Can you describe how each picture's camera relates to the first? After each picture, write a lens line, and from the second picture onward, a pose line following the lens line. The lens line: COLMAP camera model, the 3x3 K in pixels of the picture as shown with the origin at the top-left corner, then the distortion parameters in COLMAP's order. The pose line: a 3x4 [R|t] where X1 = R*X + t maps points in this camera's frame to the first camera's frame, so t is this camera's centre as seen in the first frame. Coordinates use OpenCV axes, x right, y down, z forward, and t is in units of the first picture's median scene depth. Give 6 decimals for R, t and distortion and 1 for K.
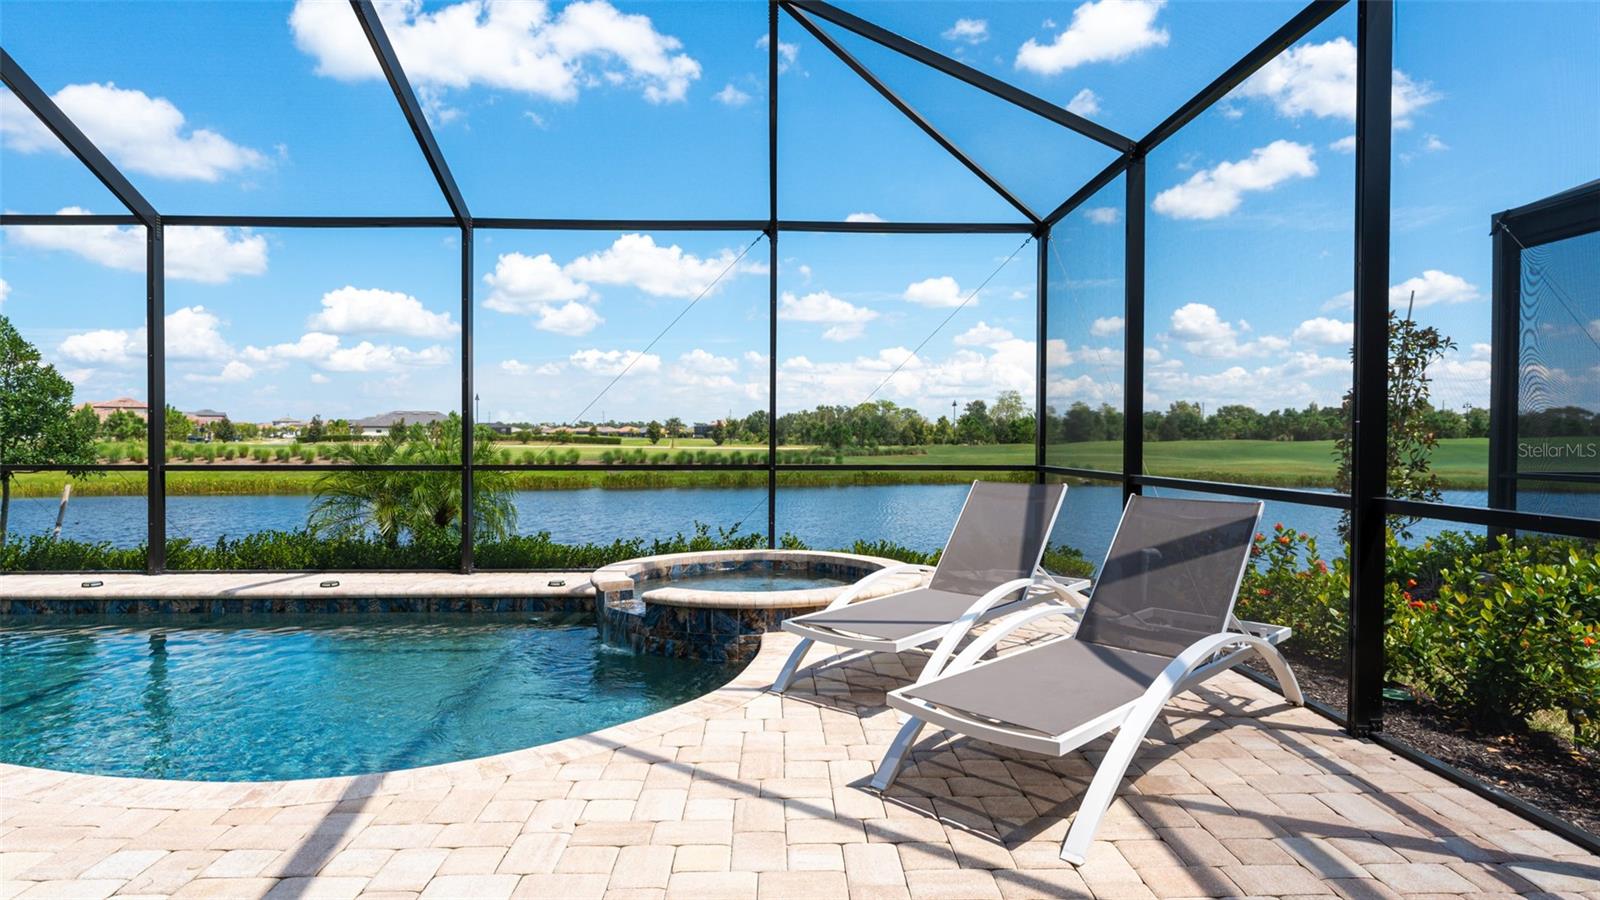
lens RADIAL K [[873.1, 0, 793.7], [0, 873.1, 458.6], [0, 0, 1]] dist [0.002705, -0.002825]
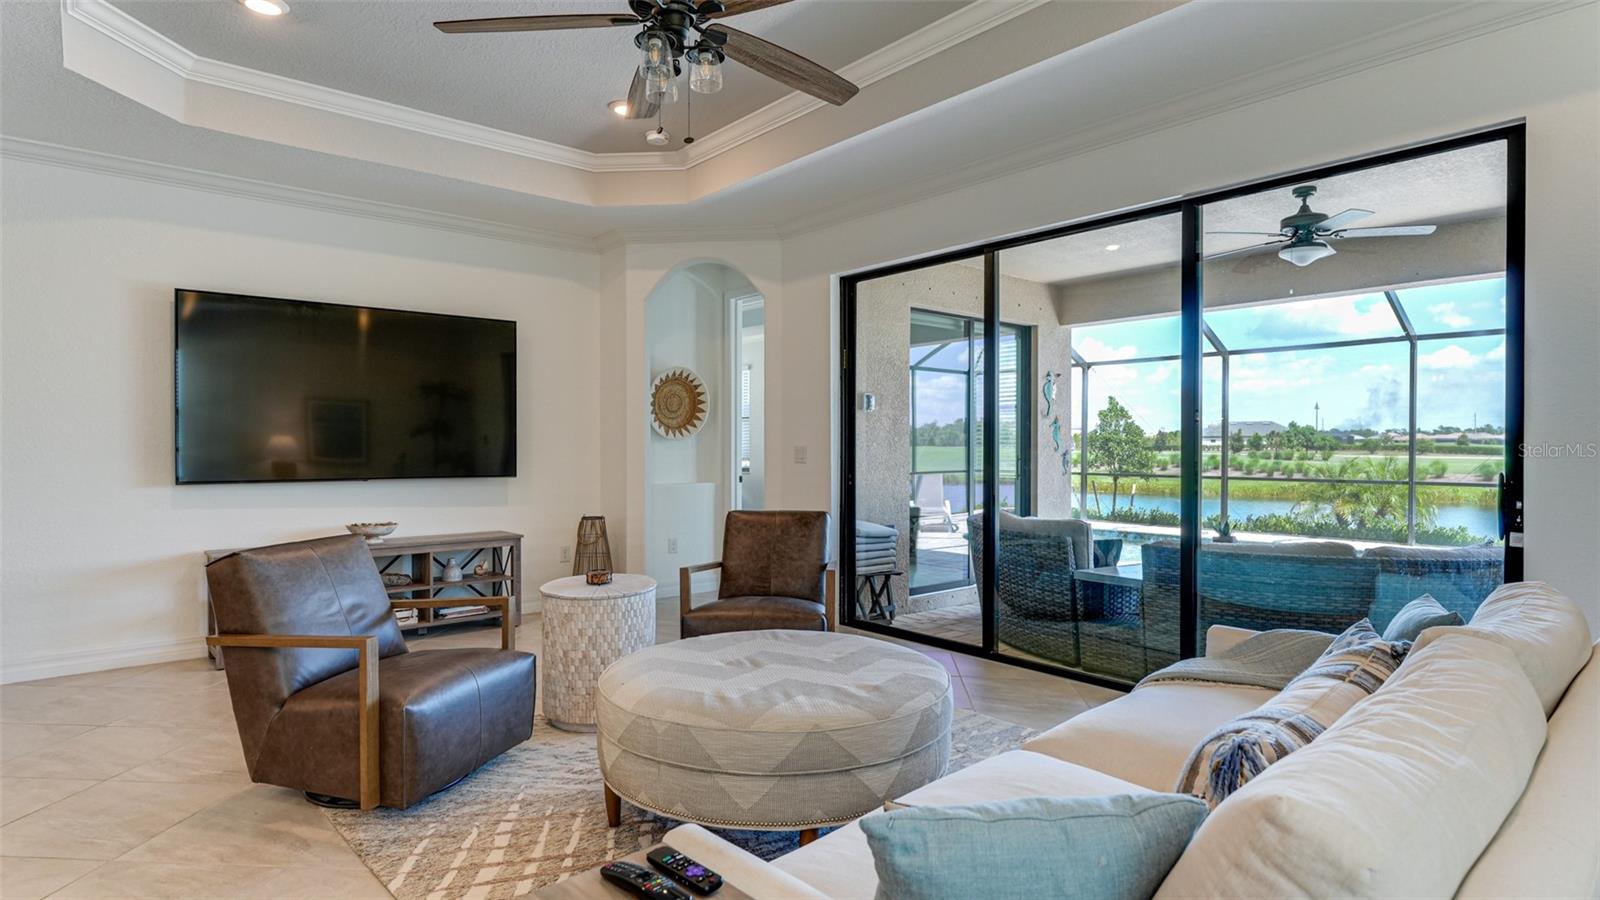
lens RADIAL K [[835.4, 0, 808.7], [0, 835.4, 450.5], [0, 0, 1]] dist [0.004762, 0.000743]
pose [[0.632918, 0.002331, -0.774215, 0.130757], [-0.016571, 0.999807, -0.010536, -0.014207], [0.774041, 0.019498, 0.632835, -0.860870]]
